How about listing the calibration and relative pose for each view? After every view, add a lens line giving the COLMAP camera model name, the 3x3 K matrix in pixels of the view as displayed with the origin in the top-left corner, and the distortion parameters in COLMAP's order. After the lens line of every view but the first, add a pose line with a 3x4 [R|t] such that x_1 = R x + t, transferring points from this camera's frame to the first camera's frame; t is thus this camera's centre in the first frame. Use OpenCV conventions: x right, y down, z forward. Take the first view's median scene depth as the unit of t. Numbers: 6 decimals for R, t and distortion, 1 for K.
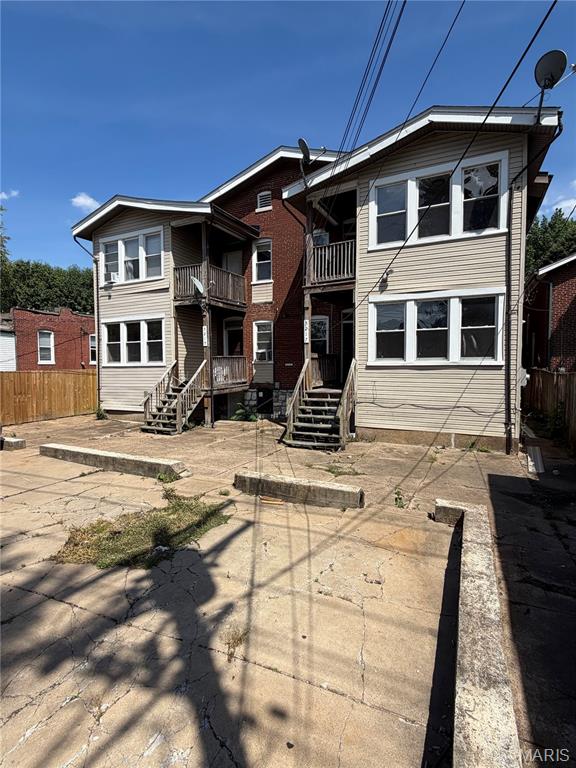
lens RADIAL K [[383.6, 0, 288.0], [0, 383.6, 384.0], [0, 0, 1]] dist [-0.002110, 0.034288]
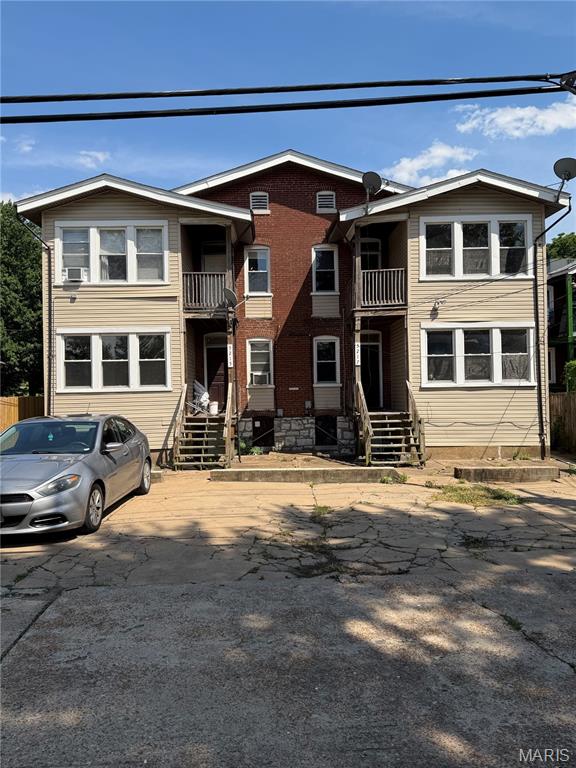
lens RADIAL K [[589.4, 0, 288.0], [0, 589.4, 384.0], [0, 0, 1]] dist [0.125758, -0.001728]
pose [[0.894611, -0.000796, 0.446845, -0.841714], [0.033560, 0.997294, -0.065412, 0.036876], [-0.445583, 0.073515, 0.892217, -0.292927]]
